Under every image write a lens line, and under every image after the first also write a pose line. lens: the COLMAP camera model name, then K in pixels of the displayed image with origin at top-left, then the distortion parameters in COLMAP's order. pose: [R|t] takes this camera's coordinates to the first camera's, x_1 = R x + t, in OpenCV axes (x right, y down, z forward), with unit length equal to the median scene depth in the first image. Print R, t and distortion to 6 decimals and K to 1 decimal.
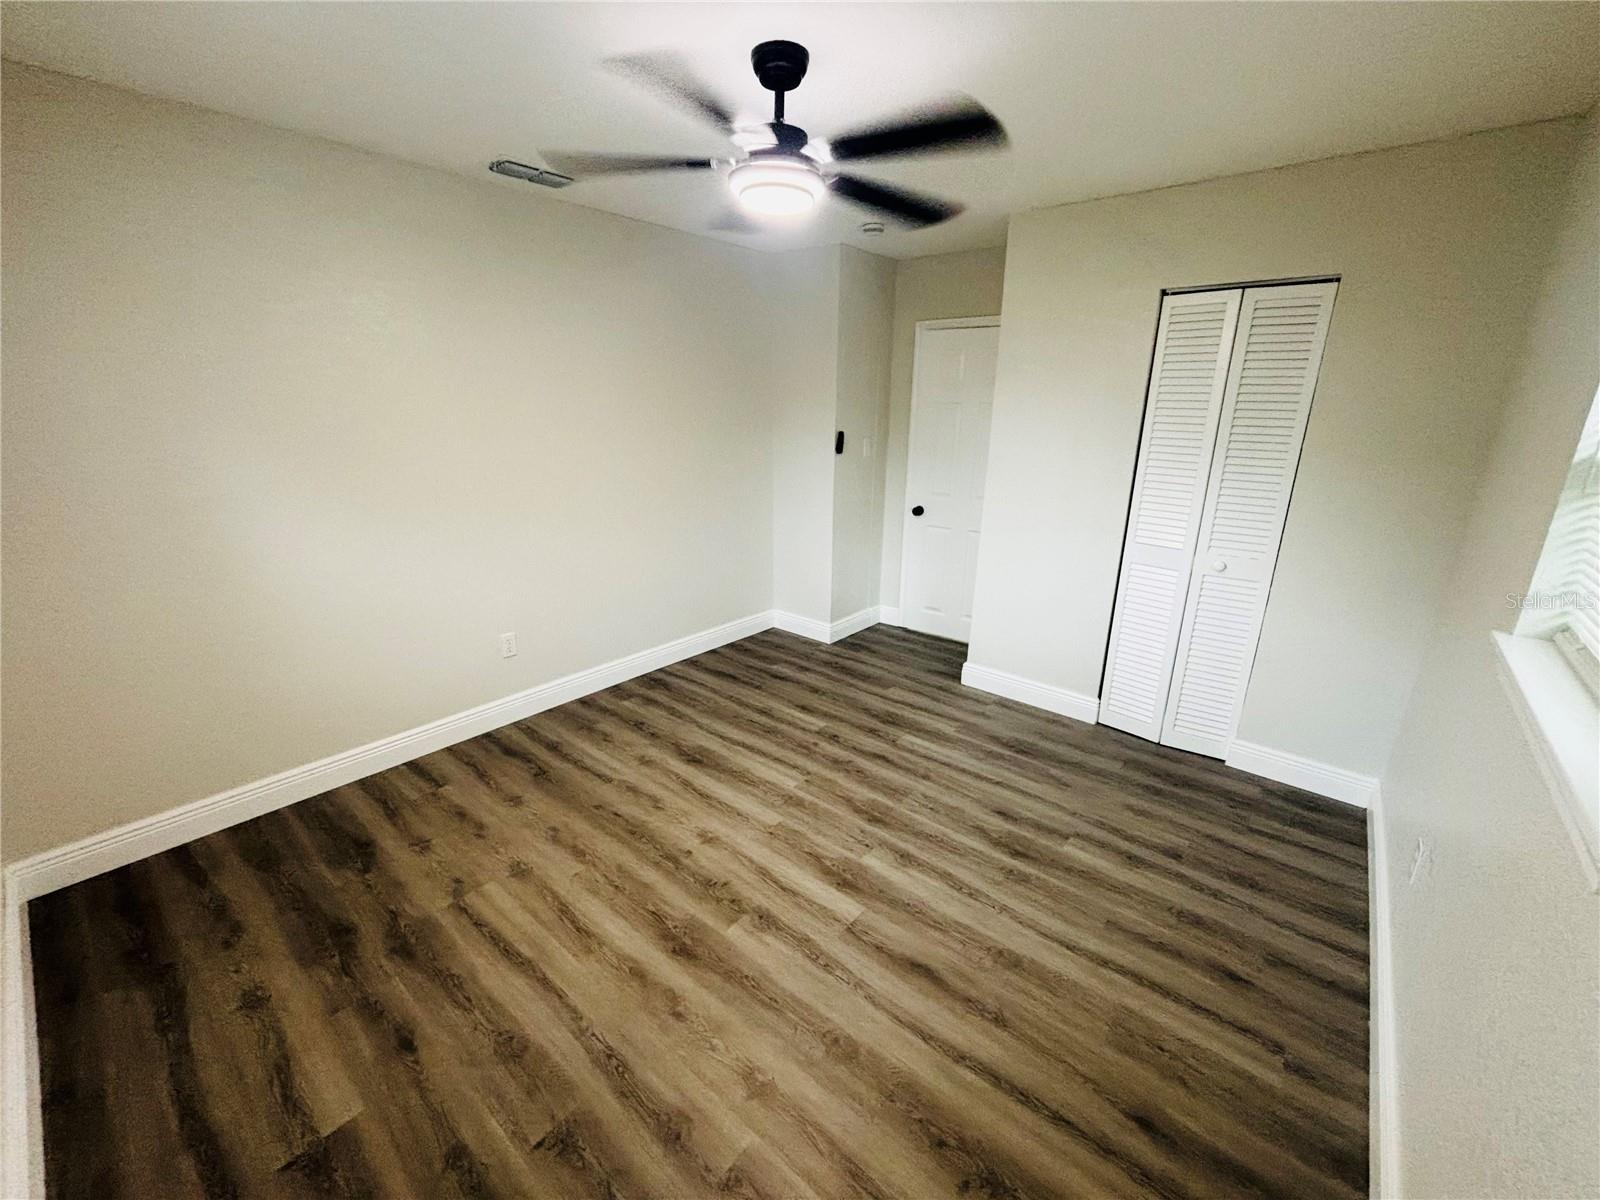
lens RADIAL K [[652.7, 0, 798.7], [0, 652.7, 597.6], [0, 0, 1]] dist [0.007464, -0.004271]
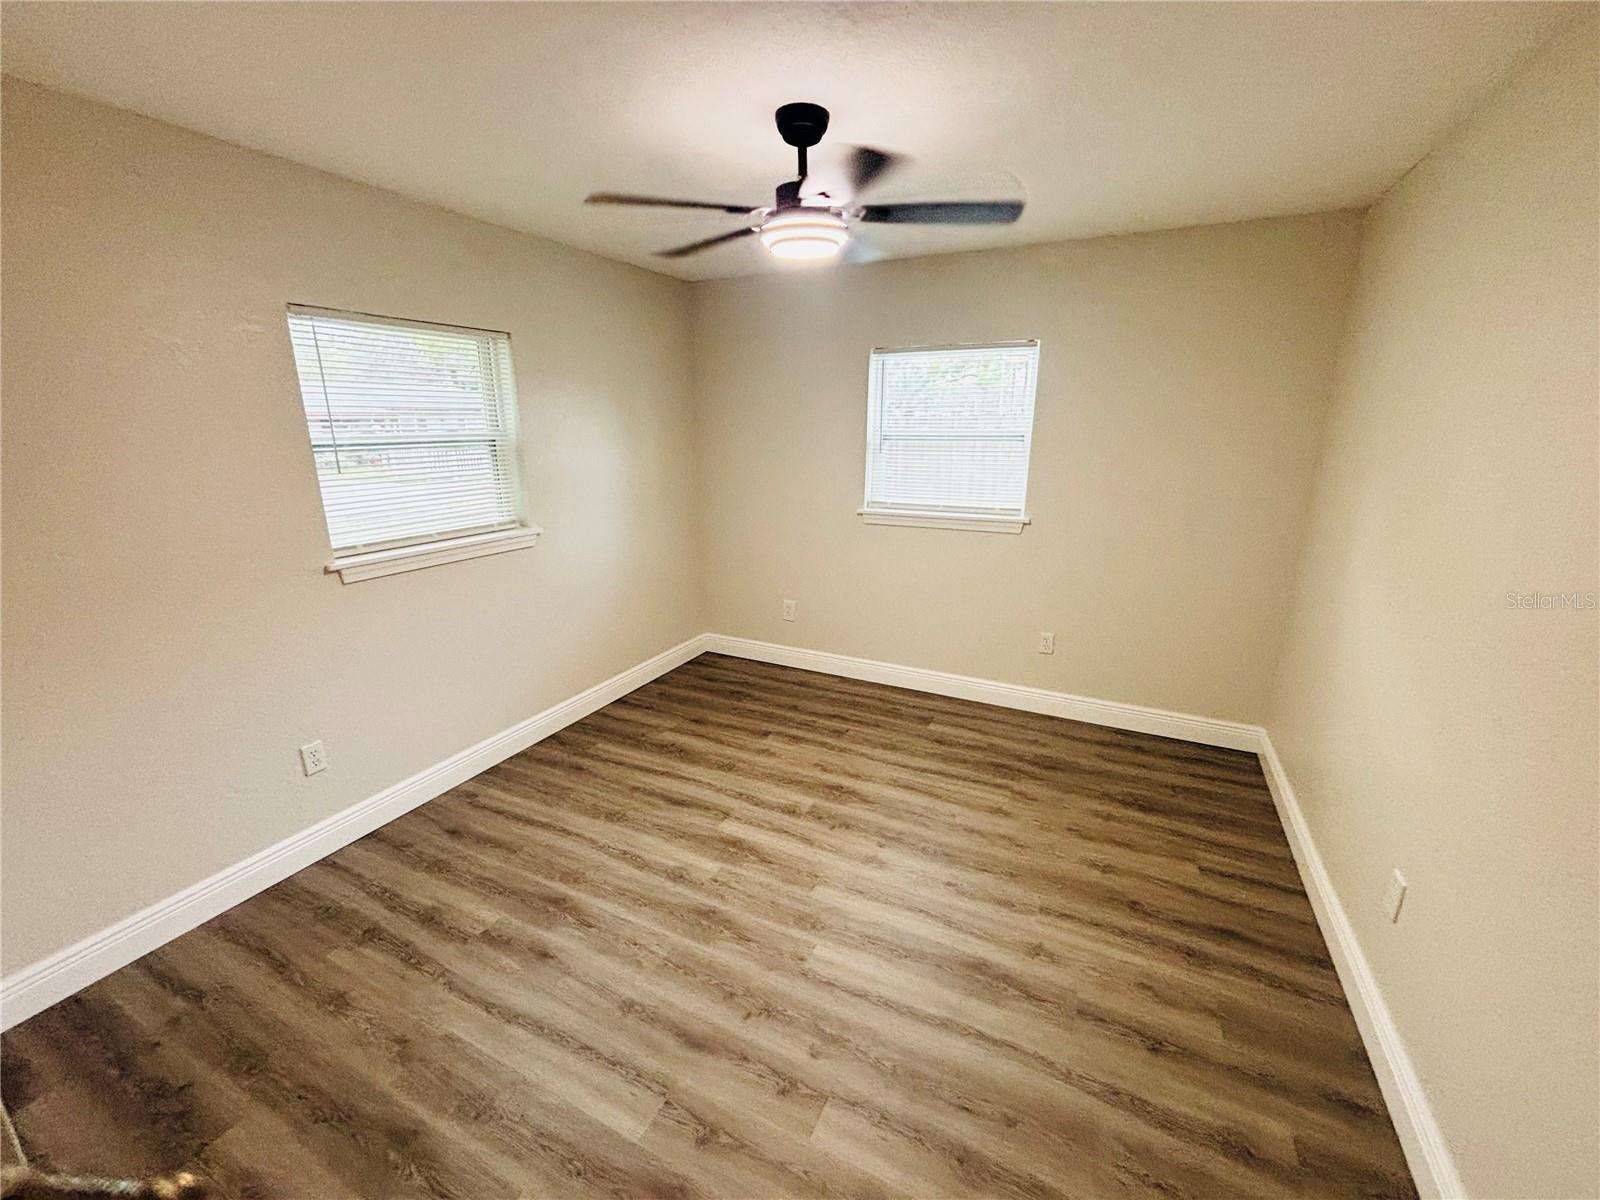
lens RADIAL K [[652.7, 0, 798.7], [0, 652.7, 597.6], [0, 0, 1]] dist [0.007464, -0.004271]
pose [[-0.972004, 0.051681, -0.229210, 0.197728], [-0.077478, 0.850454, 0.520313, -0.528960], [0.221823, 0.523505, -0.822640, 1.705904]]
